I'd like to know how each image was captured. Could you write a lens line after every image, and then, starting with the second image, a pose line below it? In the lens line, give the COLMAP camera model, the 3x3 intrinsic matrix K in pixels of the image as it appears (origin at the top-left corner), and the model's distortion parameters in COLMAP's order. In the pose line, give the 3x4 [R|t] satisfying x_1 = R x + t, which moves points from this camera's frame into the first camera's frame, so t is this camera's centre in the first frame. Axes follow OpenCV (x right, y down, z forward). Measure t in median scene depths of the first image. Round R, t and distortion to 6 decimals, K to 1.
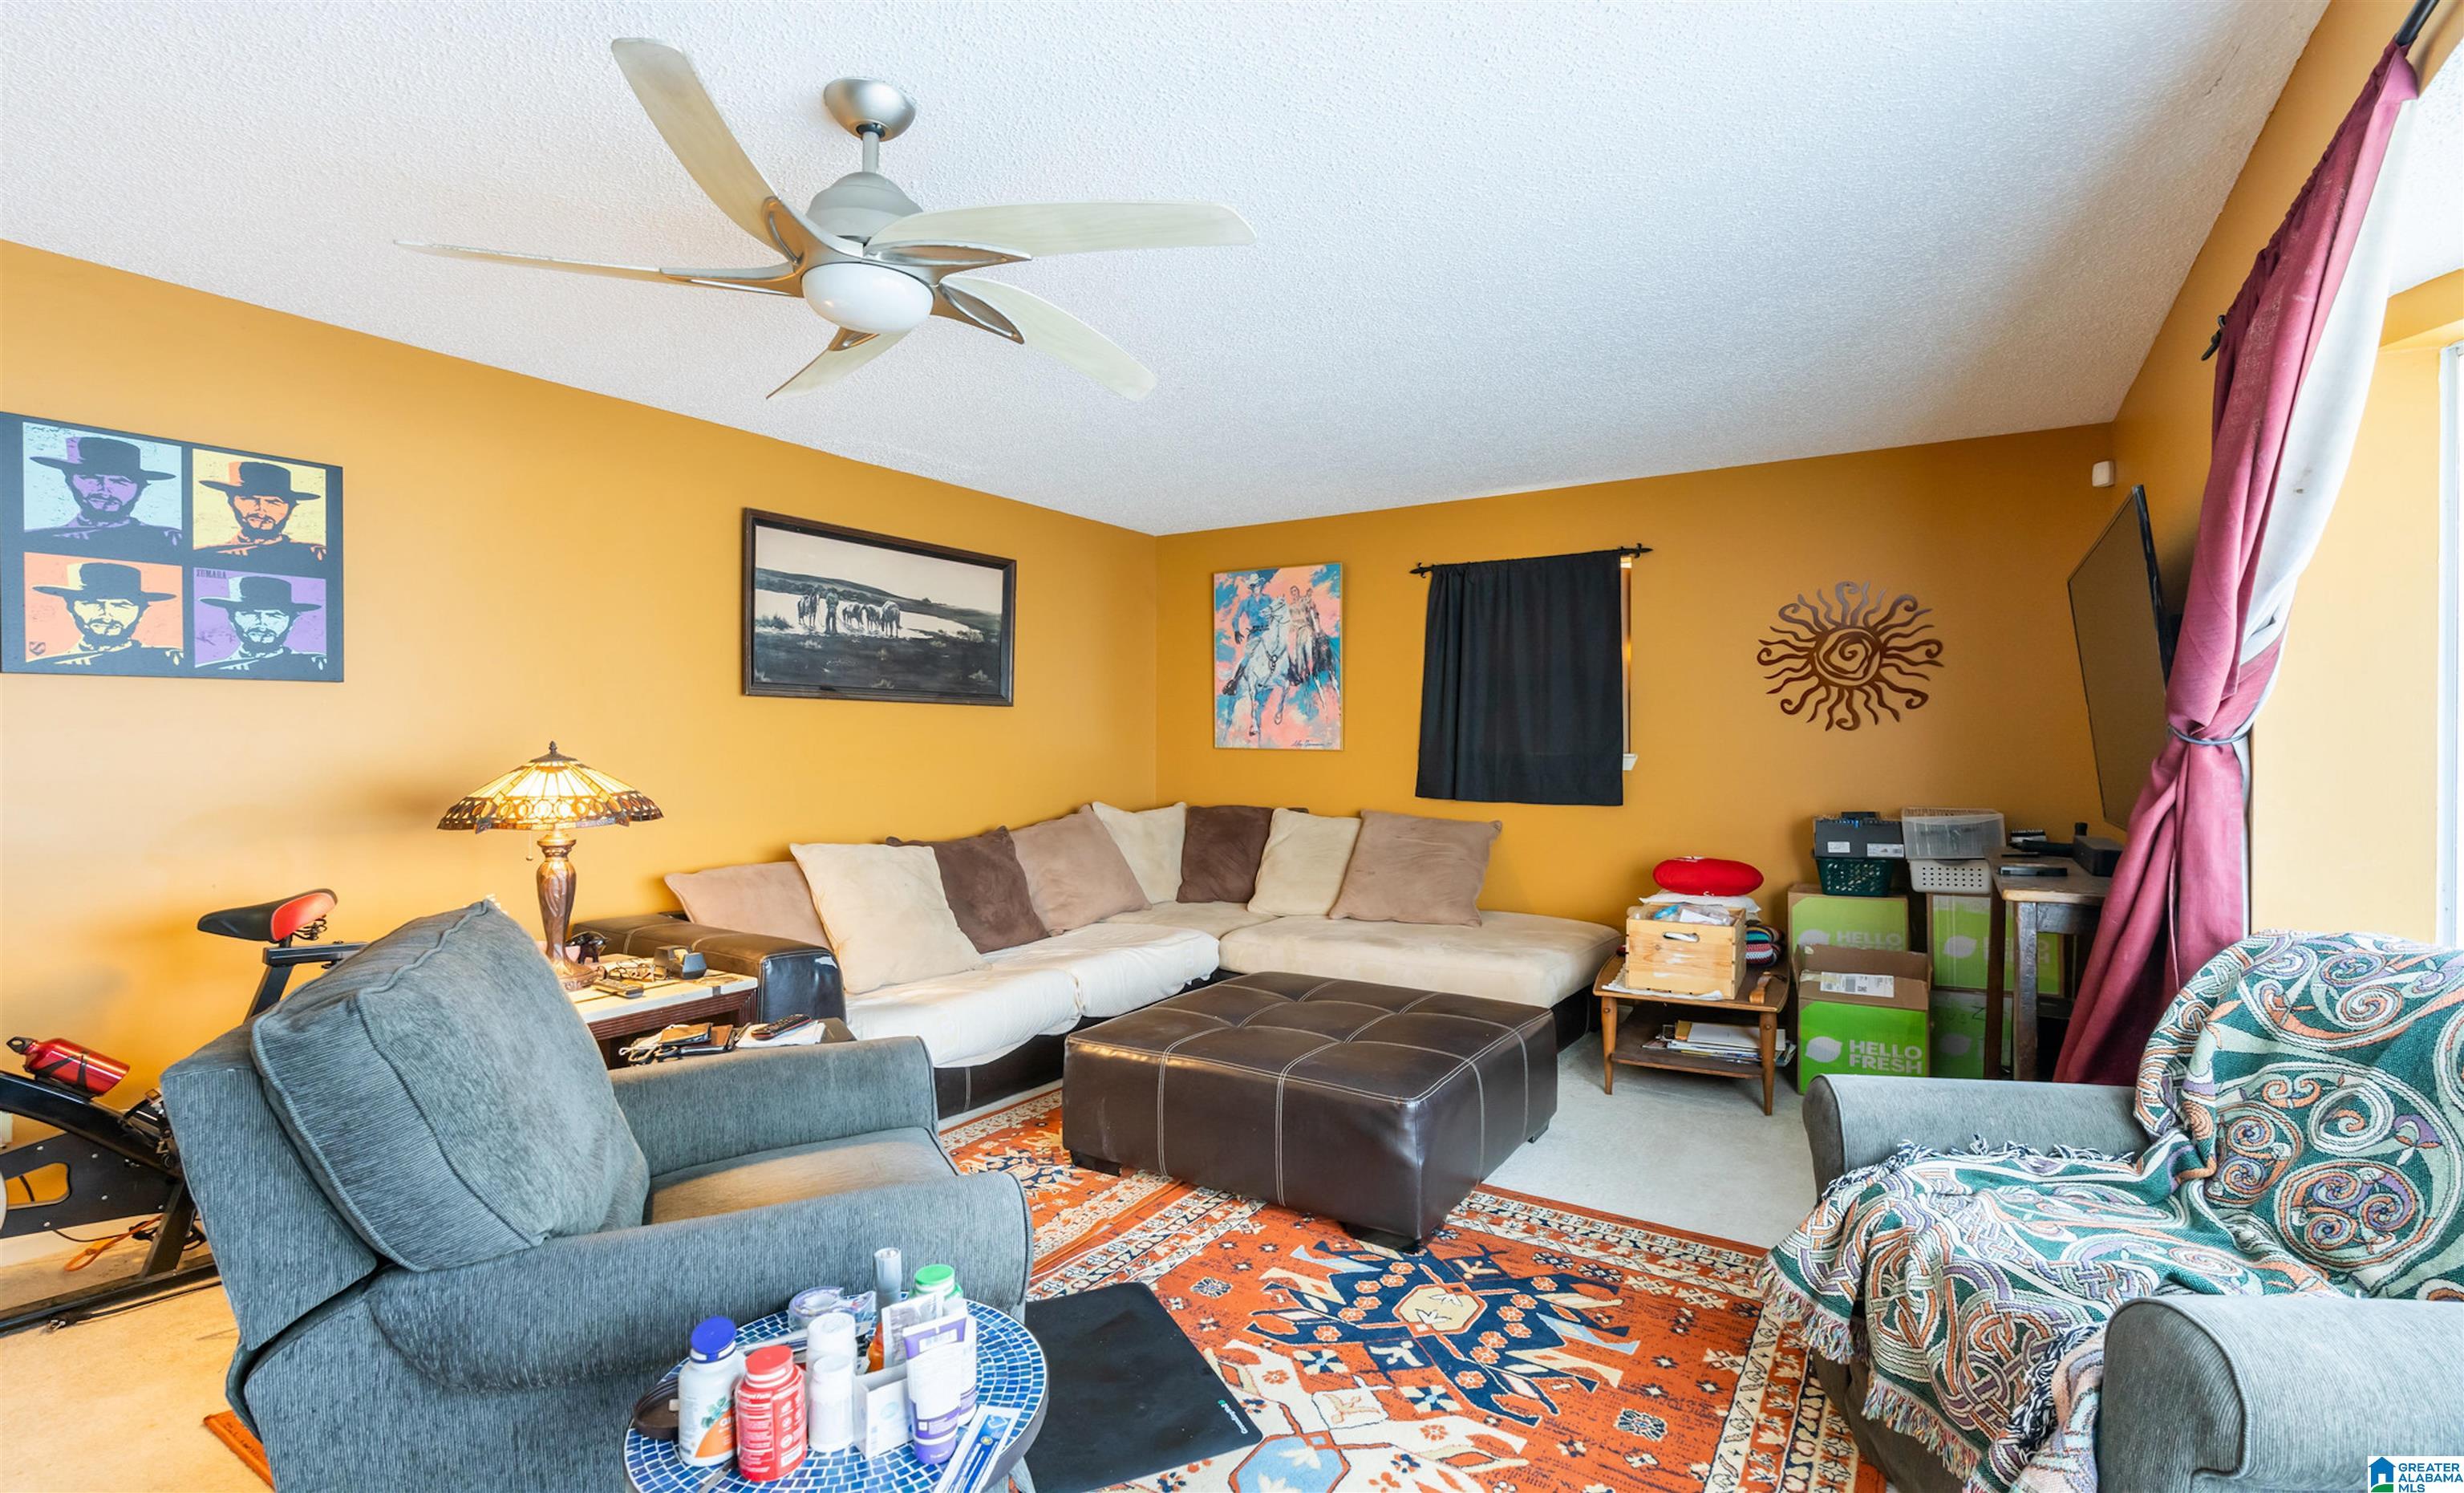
lens RADIAL K [[1122.4, 0, 1224.8], [0, 1122.4, 743.7], [0, 0, 1]] dist [-0.010314, 0.001132]
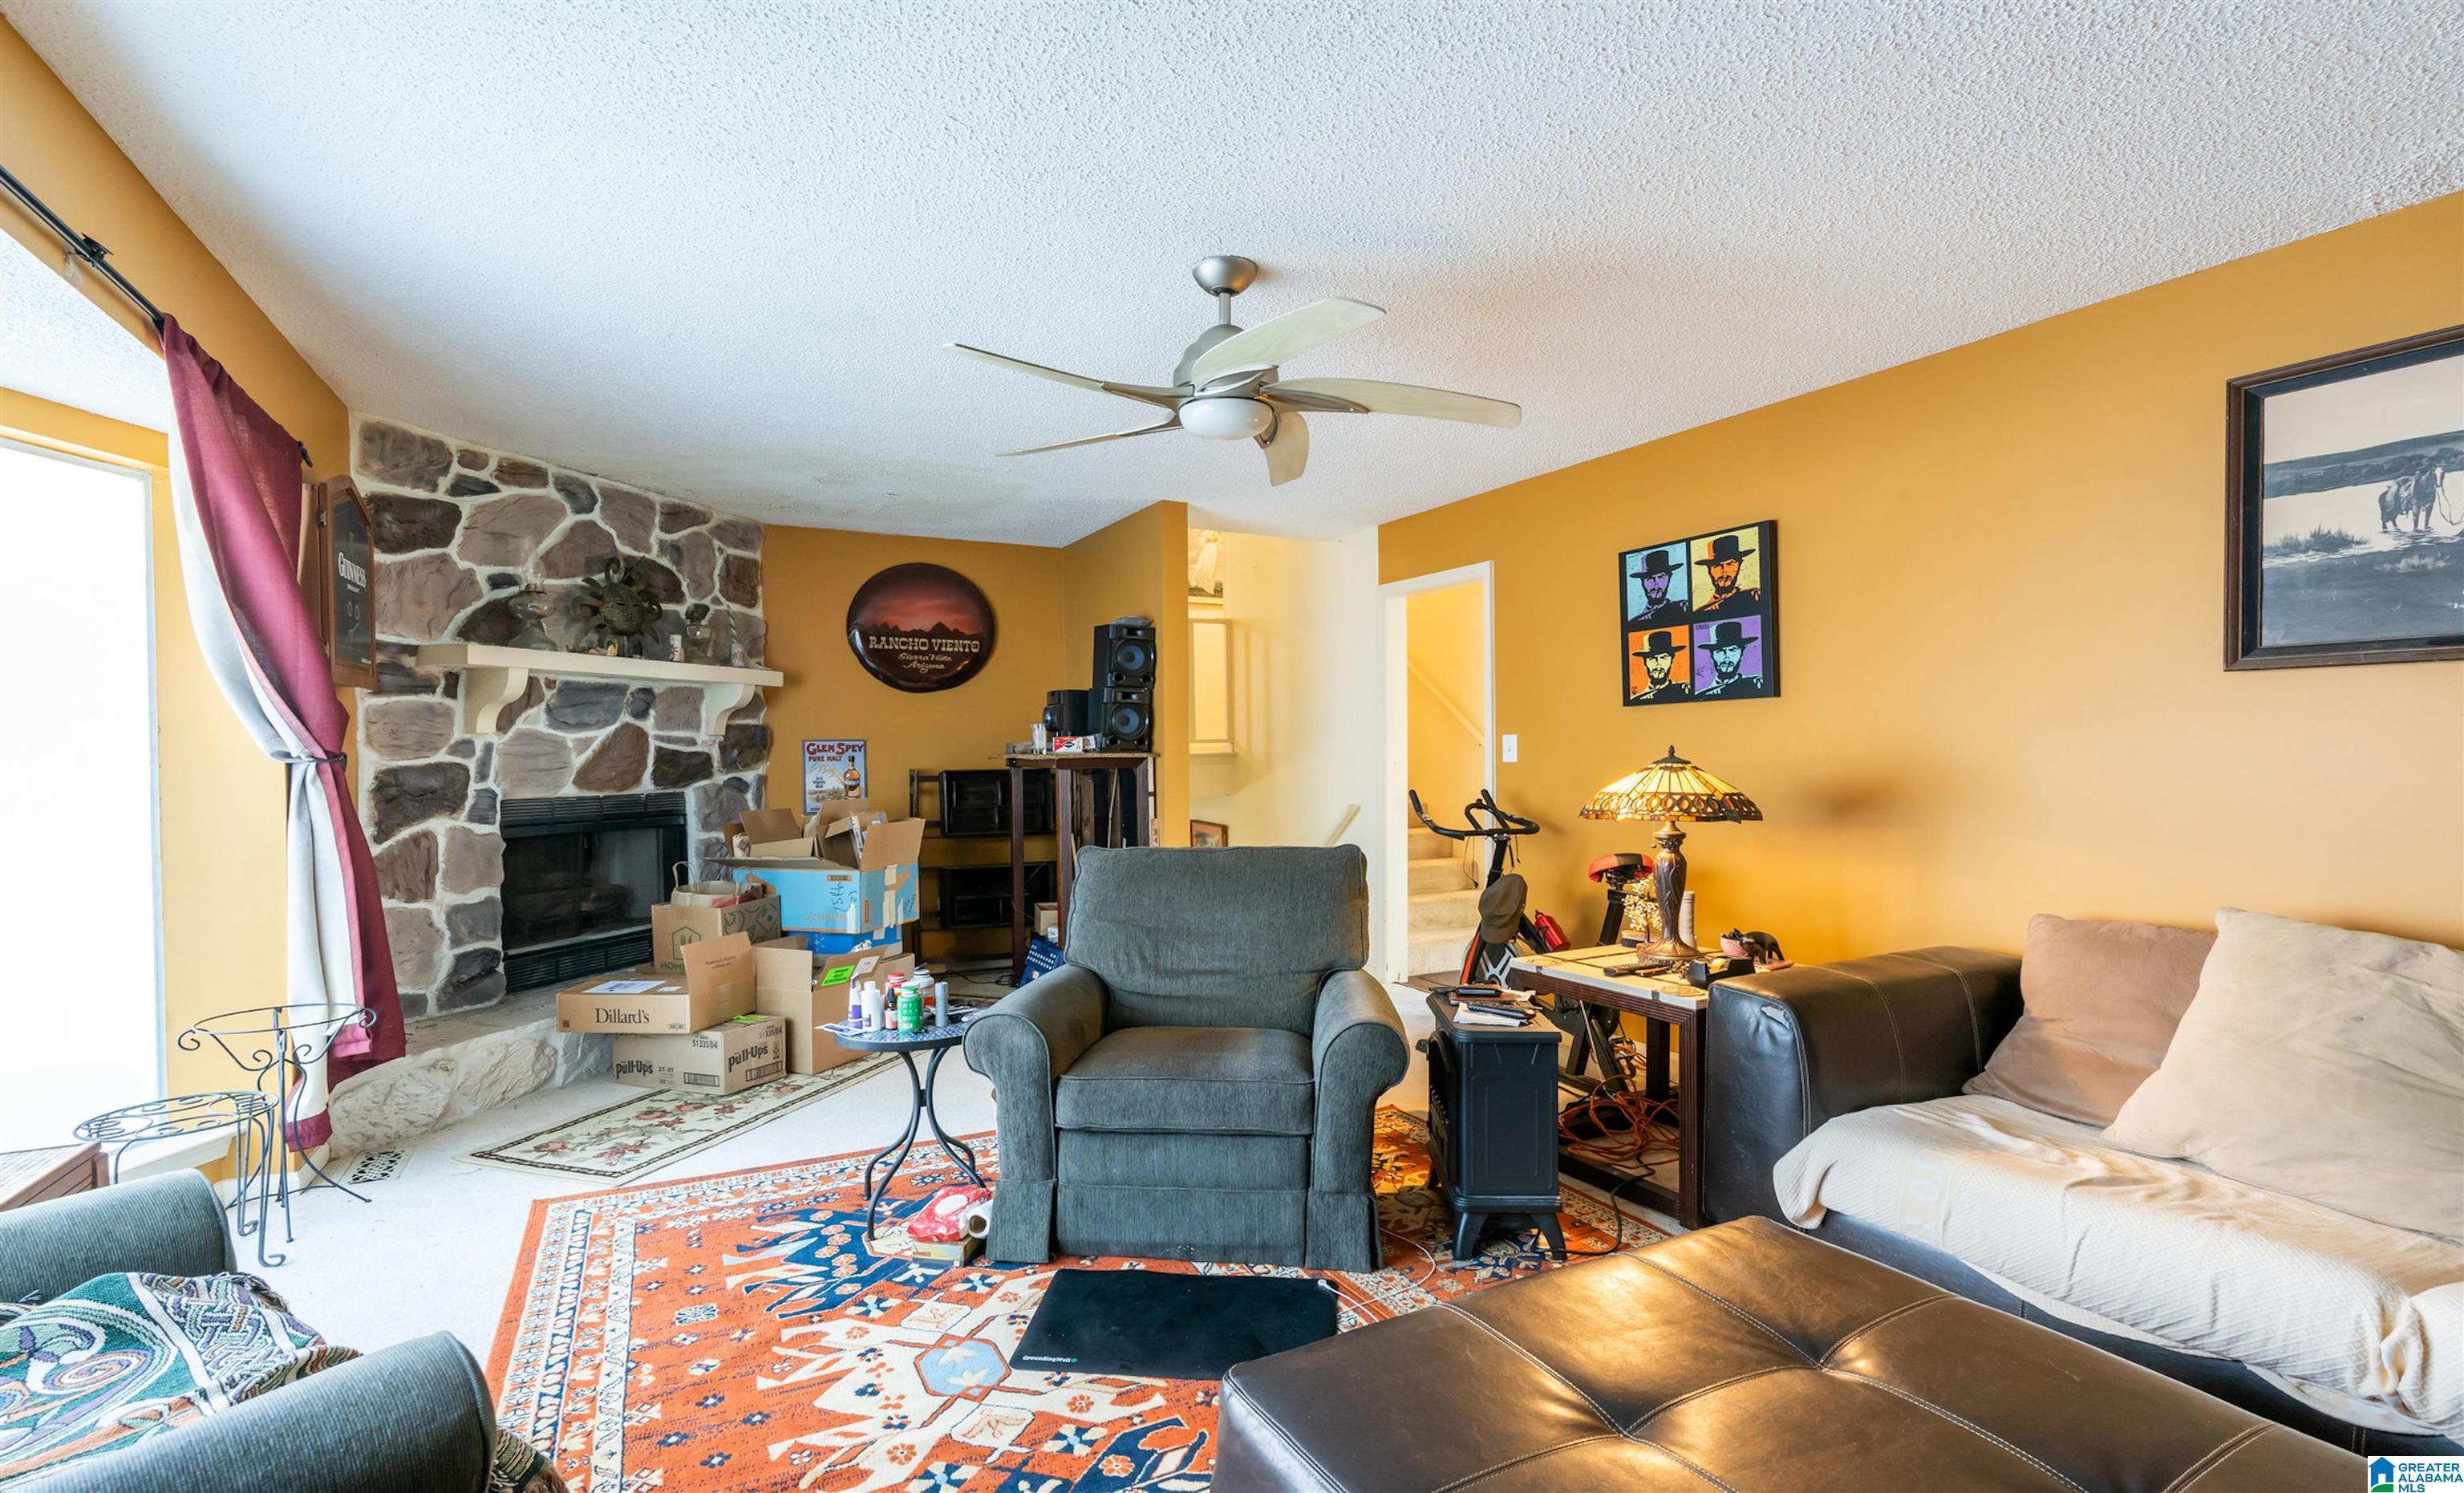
lens RADIAL K [[1122.4, 0, 1231.1], [0, 1122.4, 755.7], [0, 0, 1]] dist [-0.010314, 0.001132]
pose [[-0.494061, 0.002250, -0.869424, 0.600350], [0.000589, 0.999997, 0.002253, 0.006265], [0.869427, 0.000601, -0.494061, 1.169182]]
